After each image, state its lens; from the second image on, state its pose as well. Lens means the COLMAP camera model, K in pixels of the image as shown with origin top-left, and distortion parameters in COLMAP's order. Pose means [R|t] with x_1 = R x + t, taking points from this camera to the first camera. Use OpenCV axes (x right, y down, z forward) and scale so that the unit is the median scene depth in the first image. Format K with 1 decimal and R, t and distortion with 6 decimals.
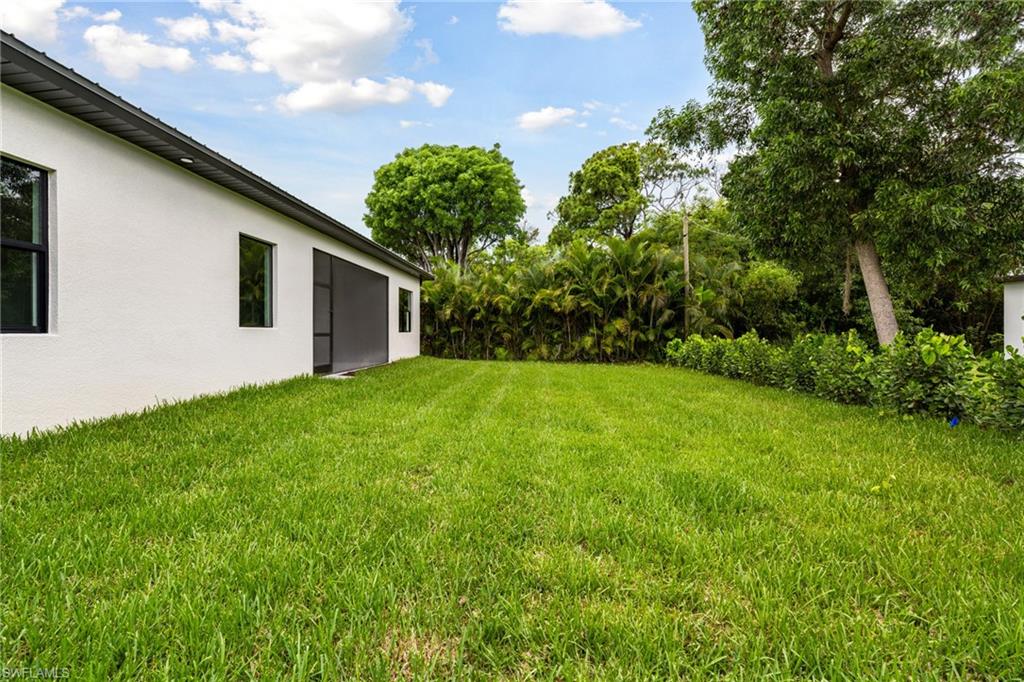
lens RADIAL K [[448.6, 0, 508.9], [0, 448.6, 338.7], [0, 0, 1]] dist [-0.000622, 0.000046]
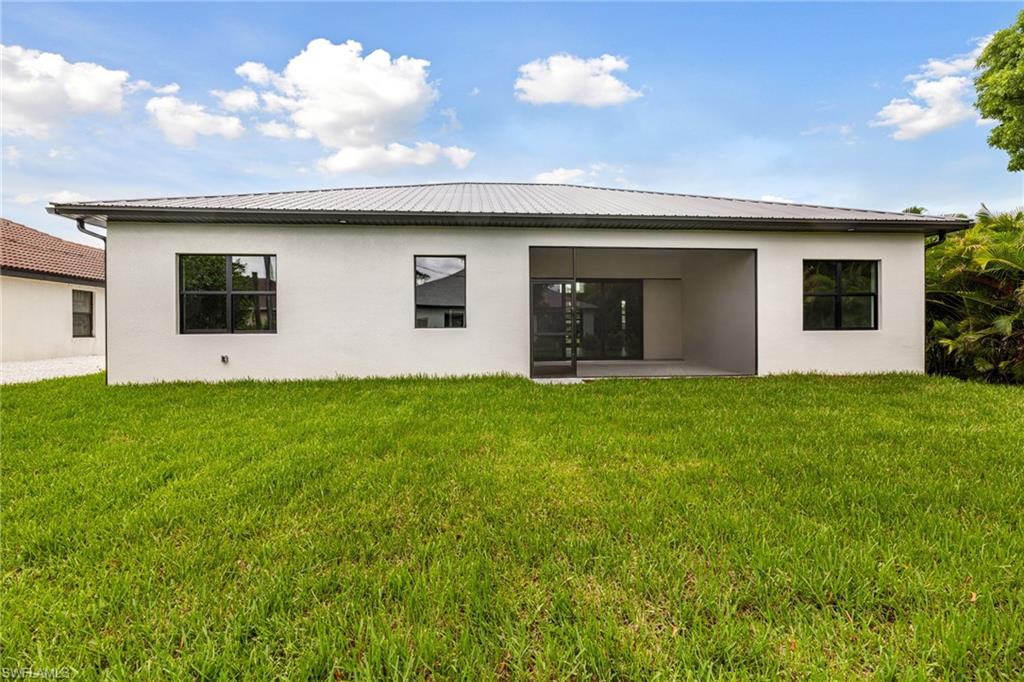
lens RADIAL K [[448.6, 0, 508.9], [0, 448.6, 338.7], [0, 0, 1]] dist [-0.000622, 0.000046]
pose [[0.152839, -0.005171, -0.988238, 0.533130], [-0.009143, 0.999936, -0.006646, 0.008507], [0.988209, 0.010051, 0.152782, 0.802581]]
